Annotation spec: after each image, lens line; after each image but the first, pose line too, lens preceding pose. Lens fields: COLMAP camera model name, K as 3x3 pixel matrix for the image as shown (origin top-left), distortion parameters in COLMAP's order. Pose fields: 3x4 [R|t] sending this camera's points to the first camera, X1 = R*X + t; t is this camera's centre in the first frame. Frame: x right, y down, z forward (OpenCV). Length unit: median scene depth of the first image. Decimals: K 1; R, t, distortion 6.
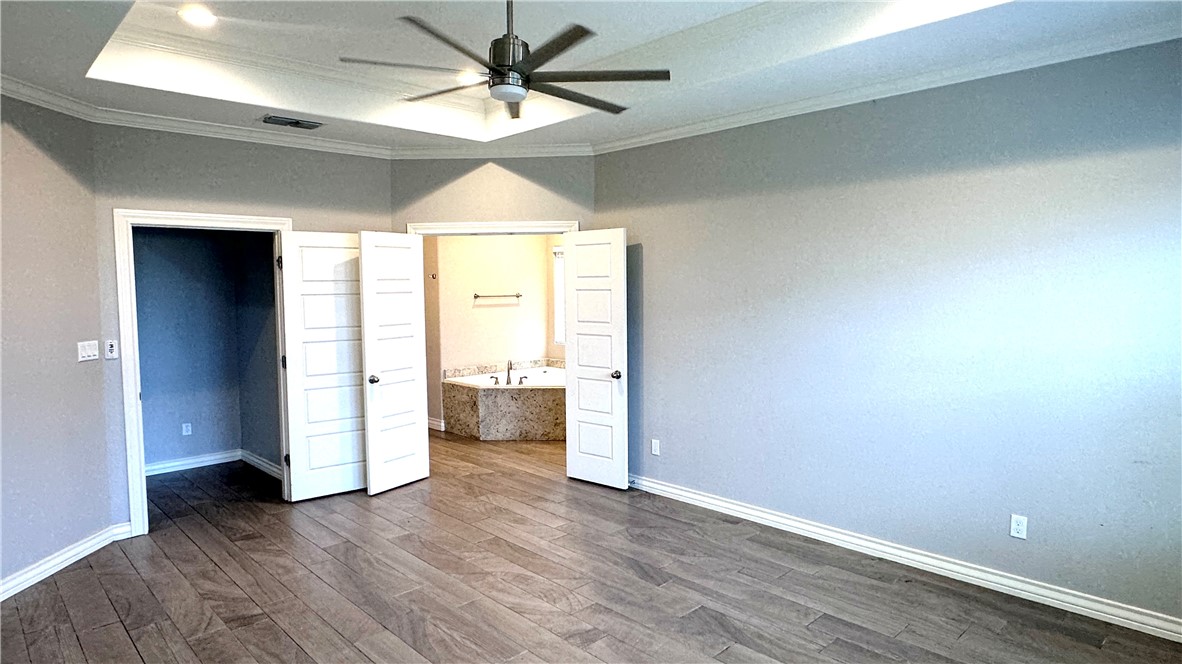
lens RADIAL K [[683.8, 0, 585.1], [0, 683.8, 333.9], [0, 0, 1]] dist [0.002472, -0.000864]
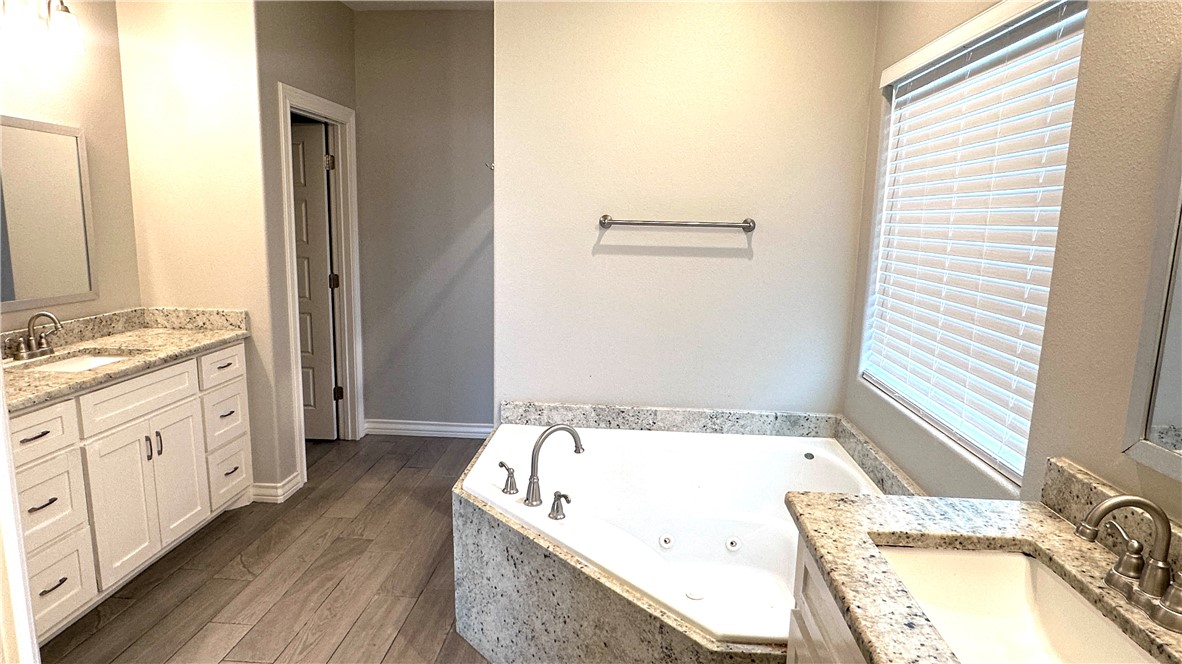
lens RADIAL K [[683.8, 0, 585.1], [0, 683.8, 333.9], [0, 0, 1]] dist [0.002472, -0.000864]
pose [[0.674588, 0.146633, -0.723484, 0.122835], [-0.080113, 0.988827, 0.125713, -0.044995], [0.733834, -0.026844, 0.678798, 0.807388]]
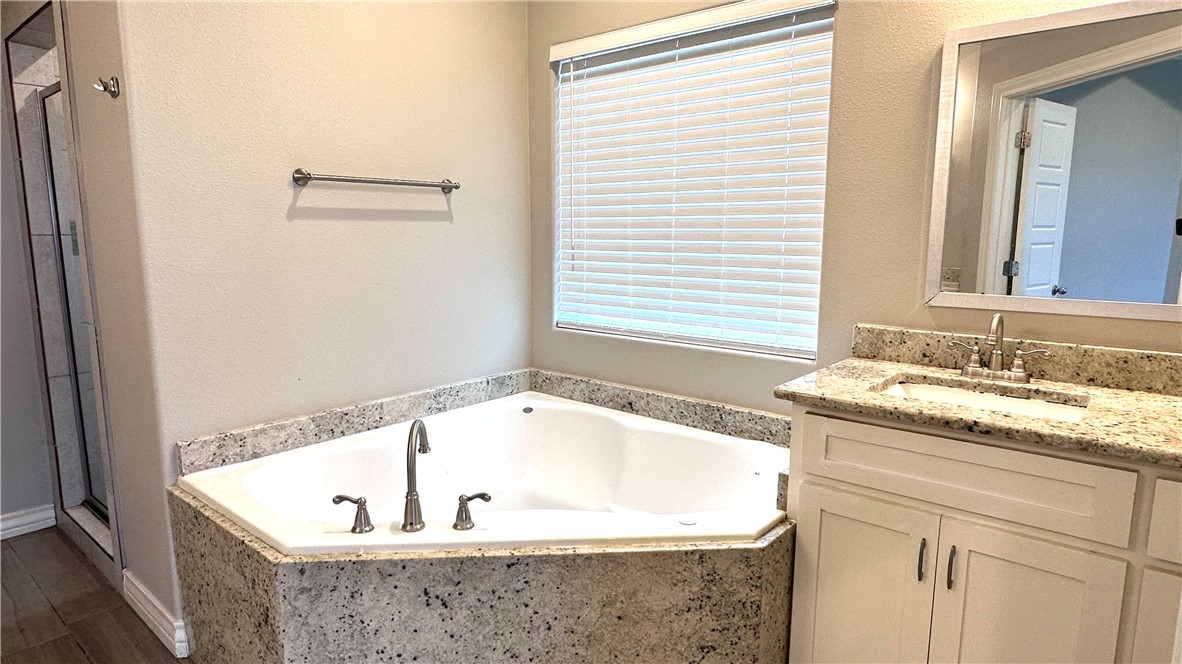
lens RADIAL K [[683.8, 0, 585.1], [0, 683.8, 333.9], [0, 0, 1]] dist [0.002472, -0.000864]
pose [[0.995193, -0.006847, 0.097697, -0.074401], [-0.000880, 0.996888, 0.078827, -0.013354], [-0.097932, -0.078534, 0.992090, 0.760725]]
